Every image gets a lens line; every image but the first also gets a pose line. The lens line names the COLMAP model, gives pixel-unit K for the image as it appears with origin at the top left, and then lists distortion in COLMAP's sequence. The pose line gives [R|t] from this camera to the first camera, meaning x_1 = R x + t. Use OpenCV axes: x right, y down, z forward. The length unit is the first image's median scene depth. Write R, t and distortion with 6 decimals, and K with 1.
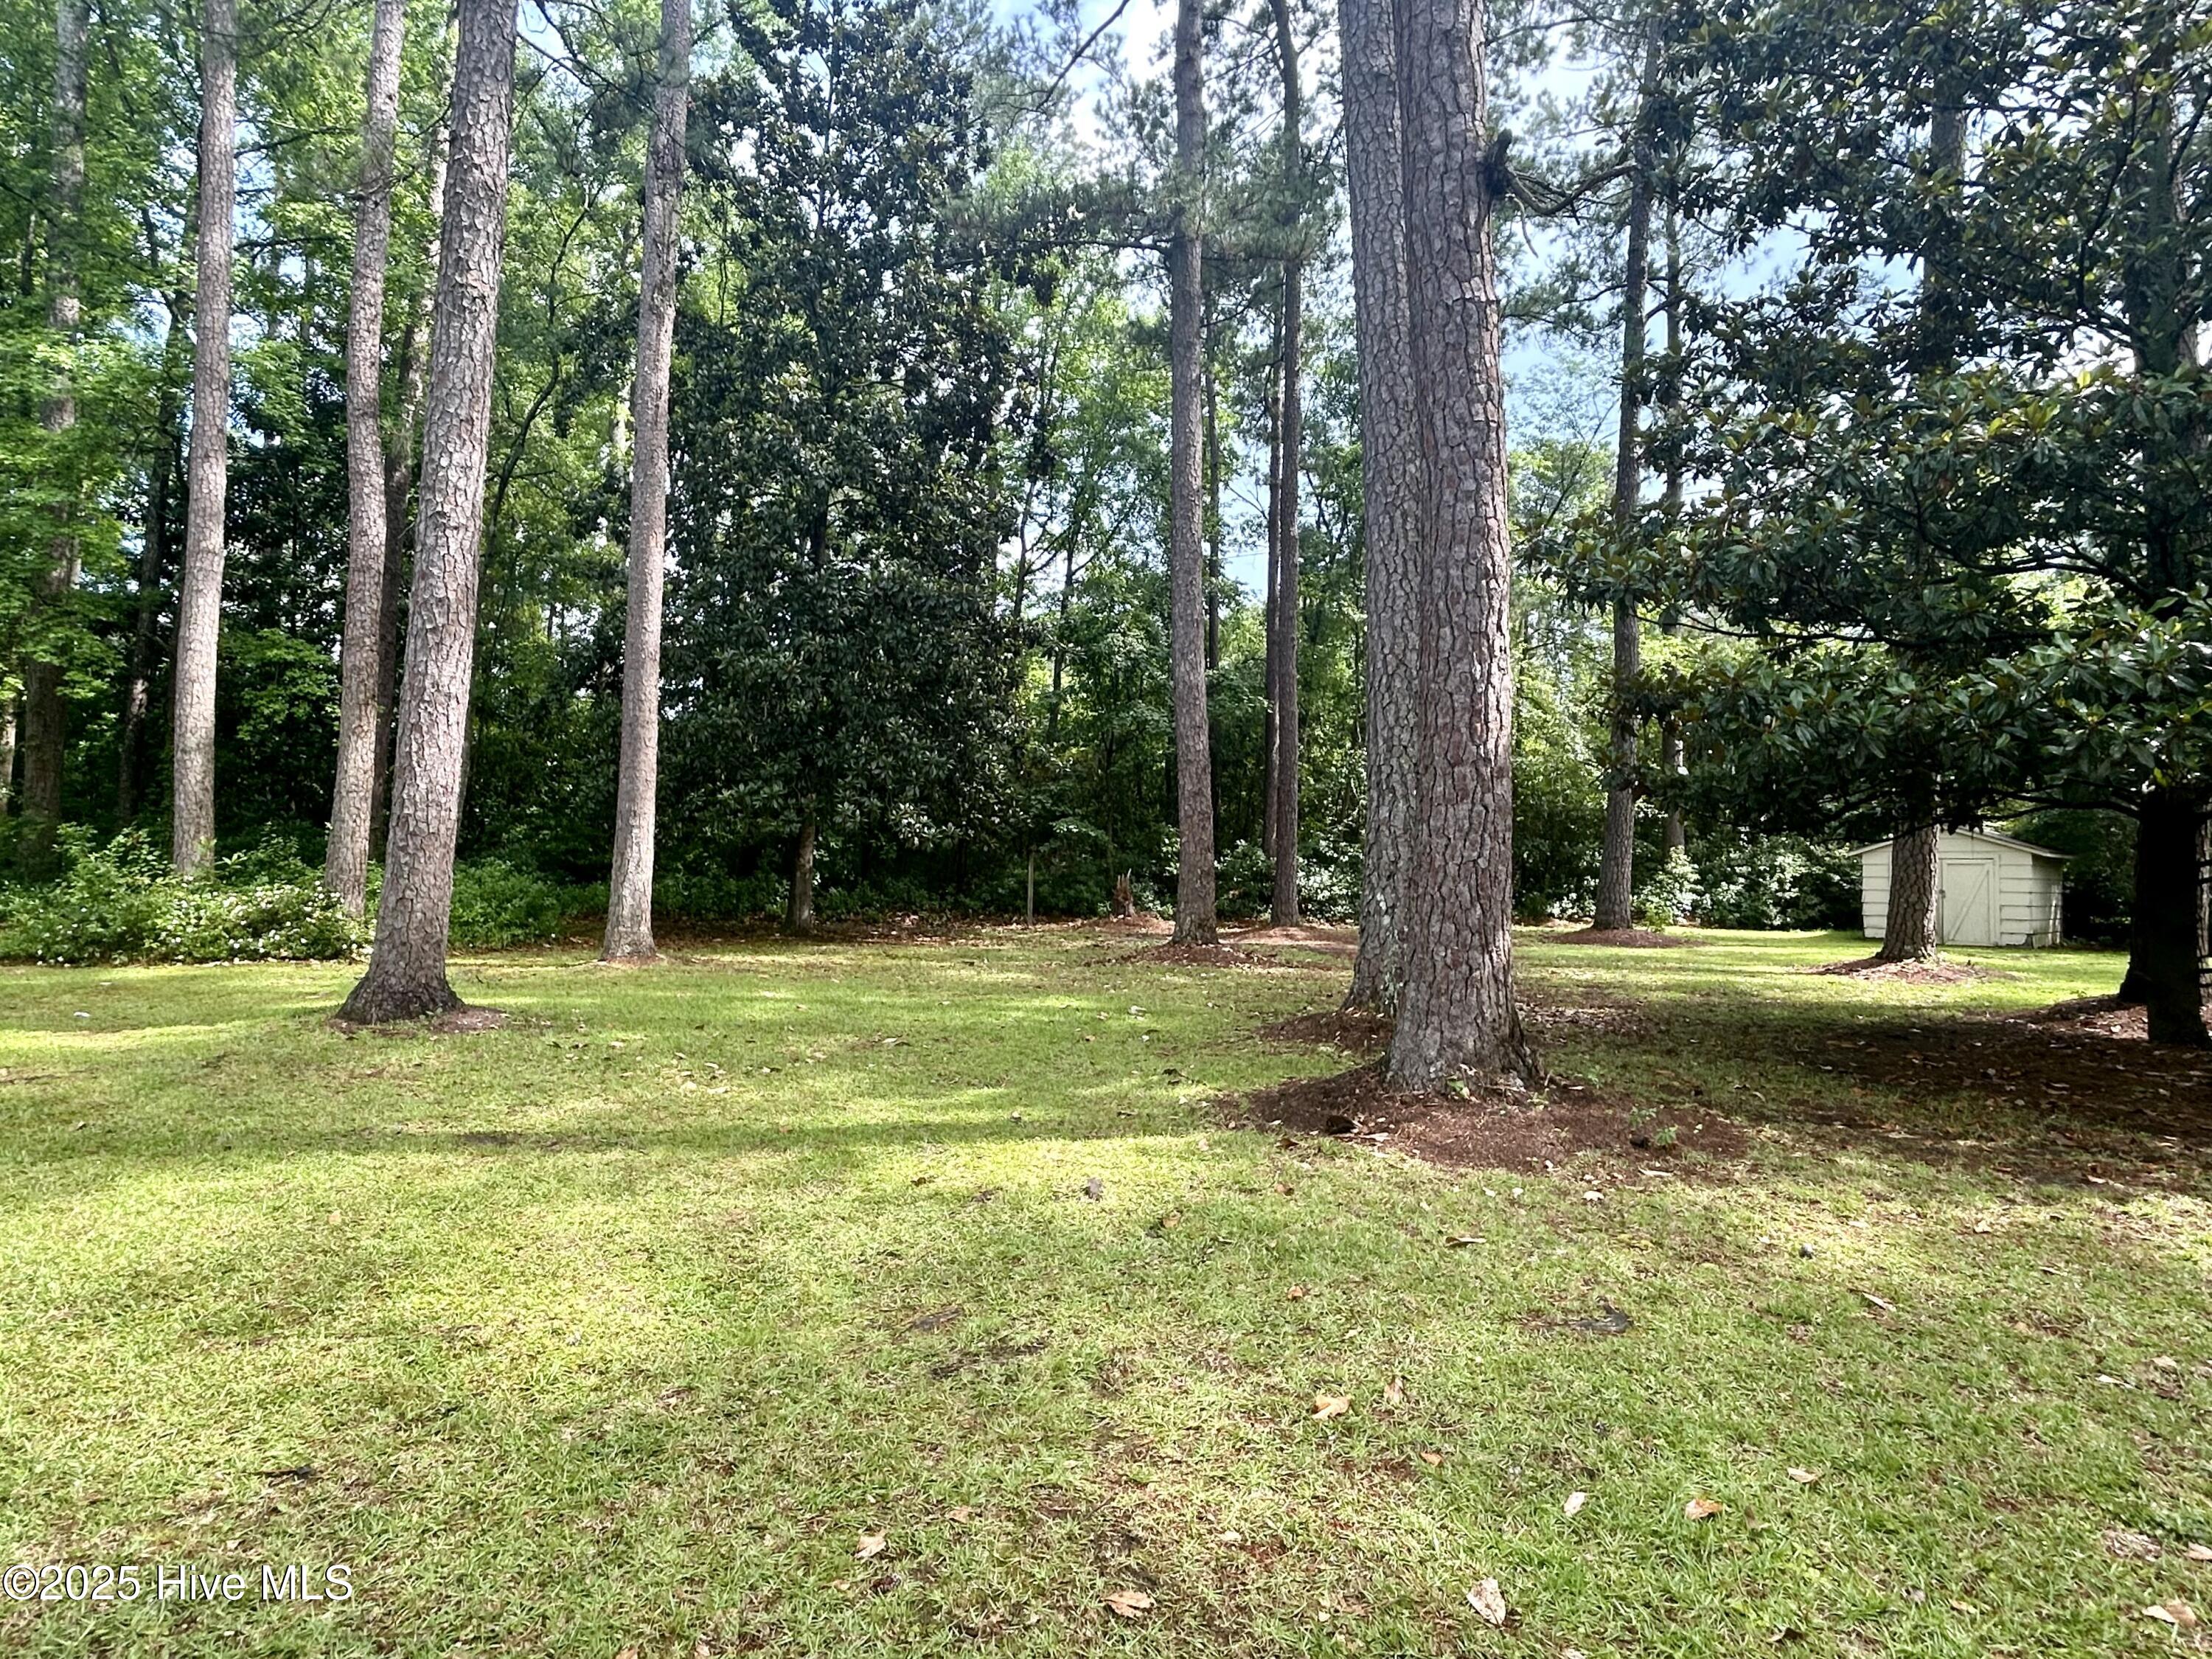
lens RADIAL K [[1263.3, 0, 1107.4], [0, 1263.3, 814.8], [0, 0, 1]] dist [-0.002623, -0.002291]
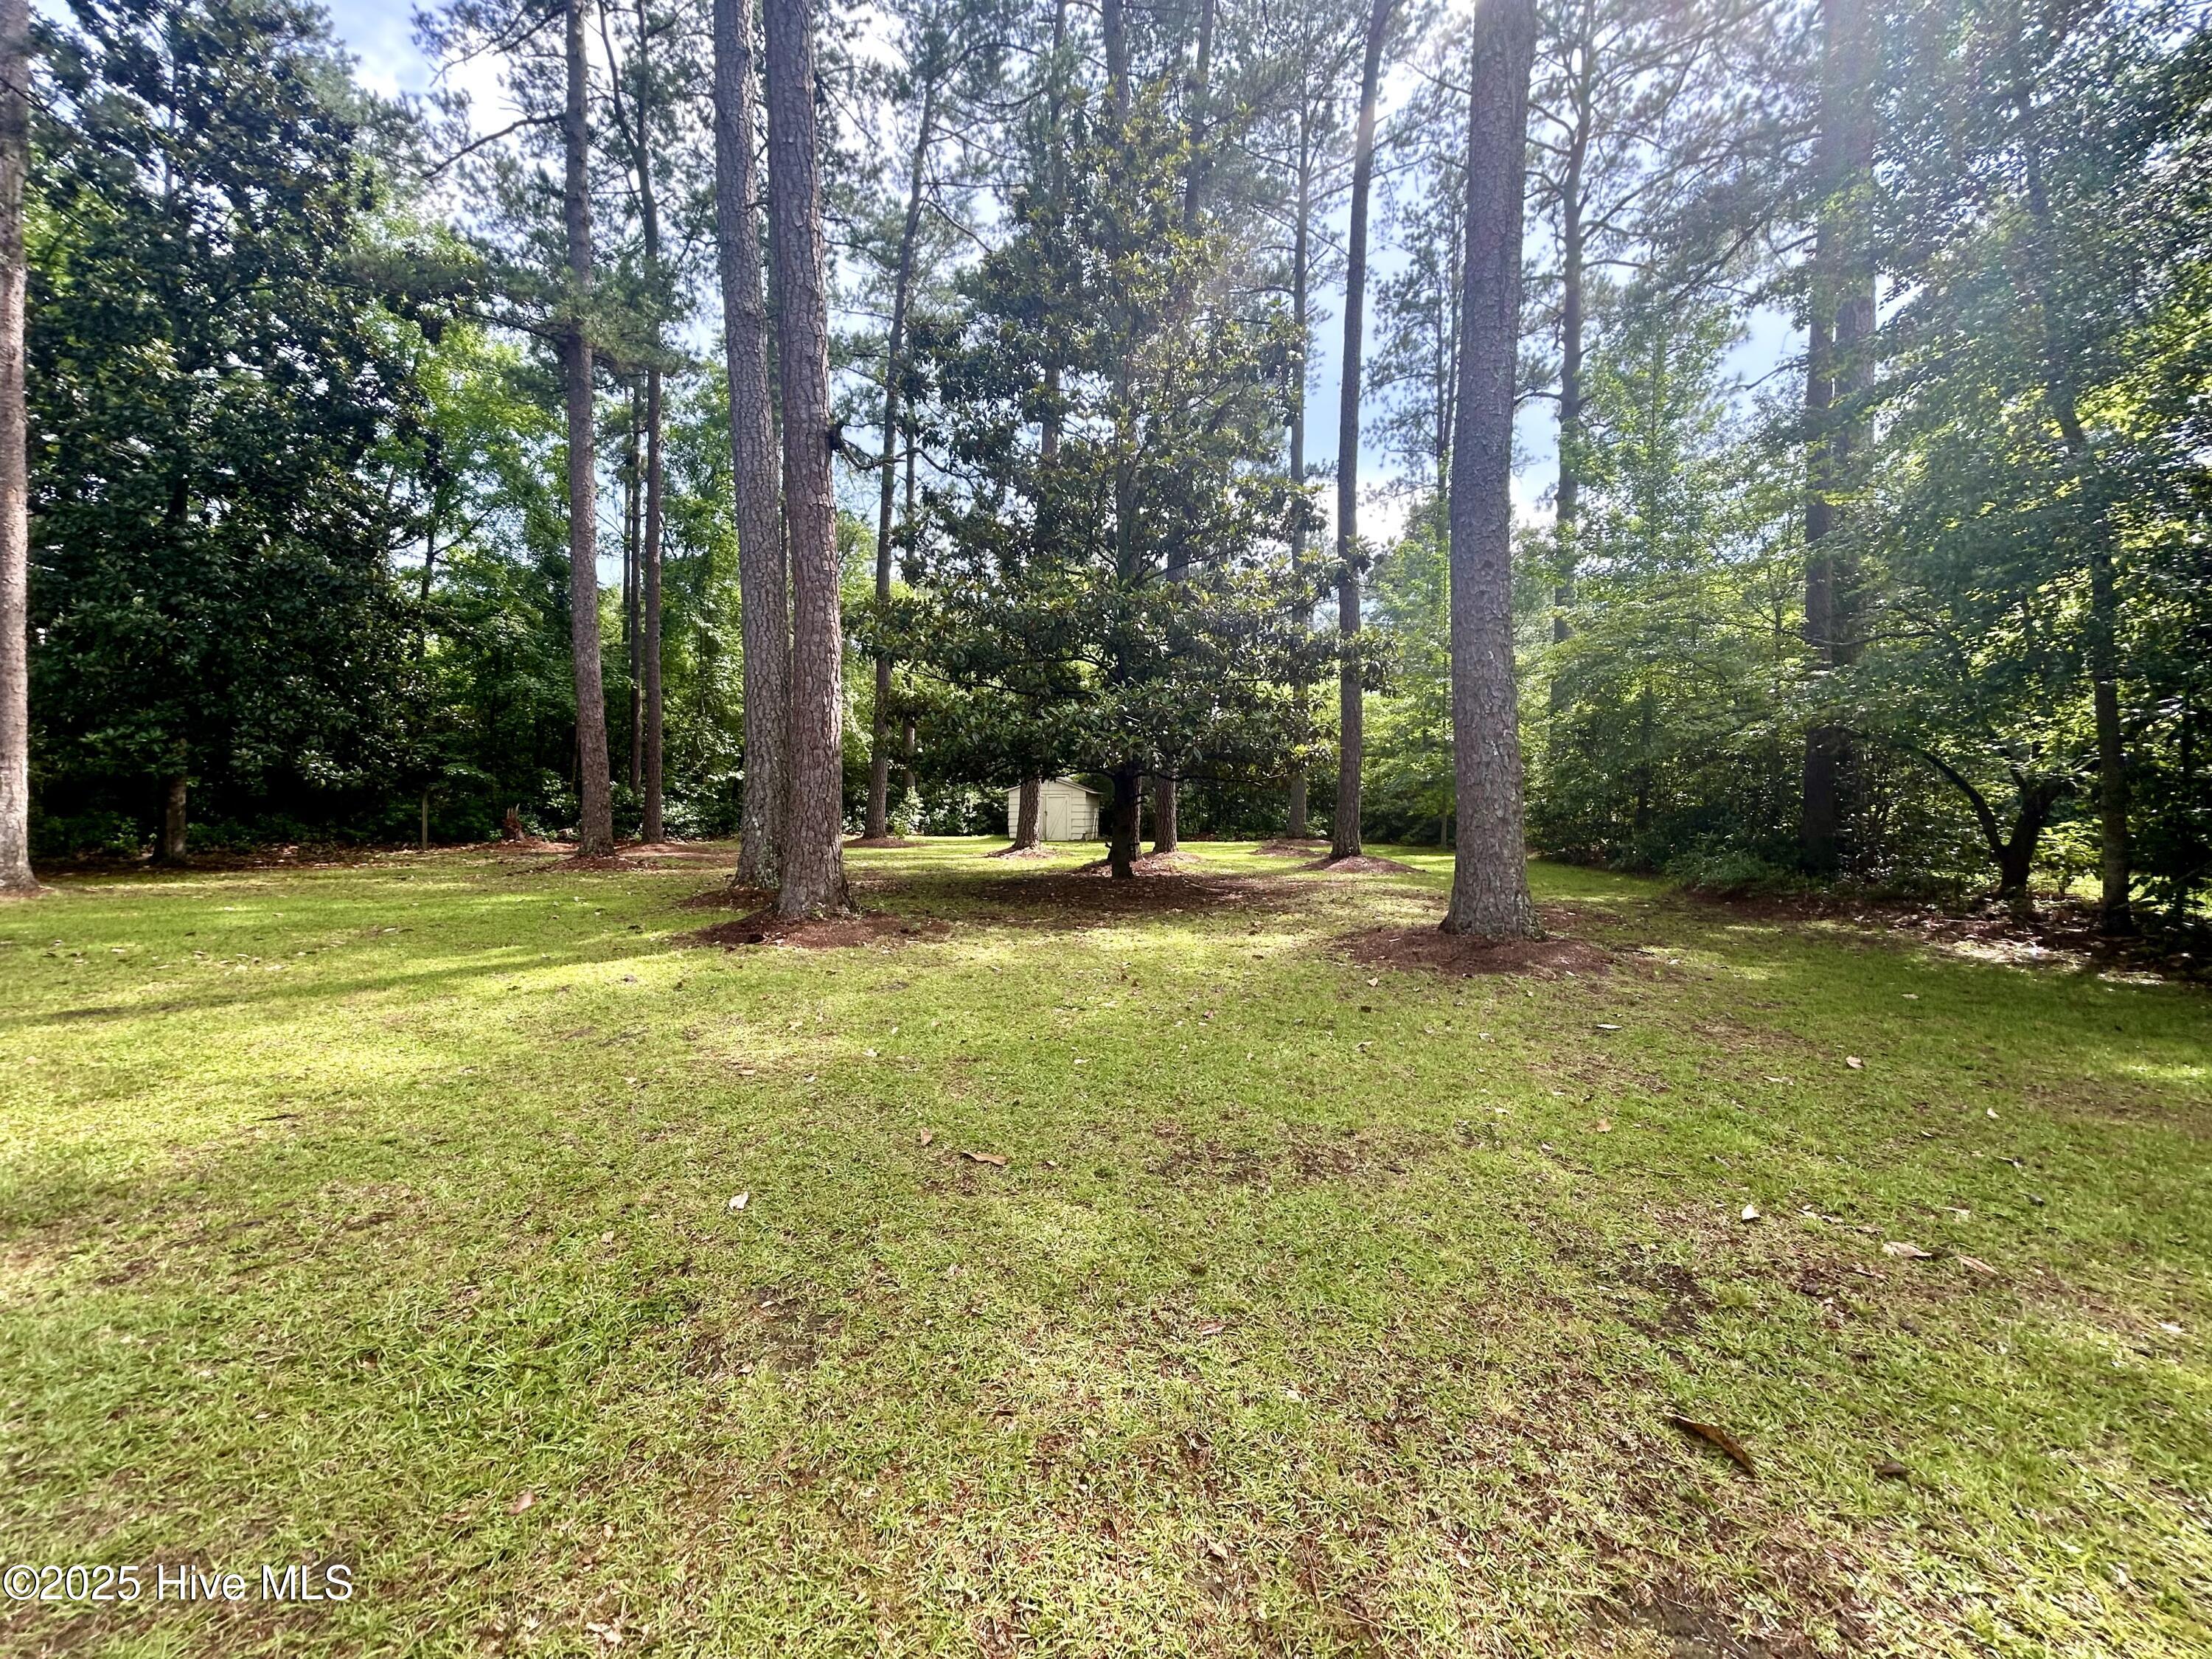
lens RADIAL K [[883.2, 0, 1102.9], [0, 883.2, 825.3], [0, 0, 1]] dist [-0.001751, -0.000043]
pose [[0.801704, -0.023124, 0.597274, -0.061455], [-0.019034, 0.997757, 0.064178, -0.006394], [-0.597418, -0.062820, 0.799466, -0.119471]]
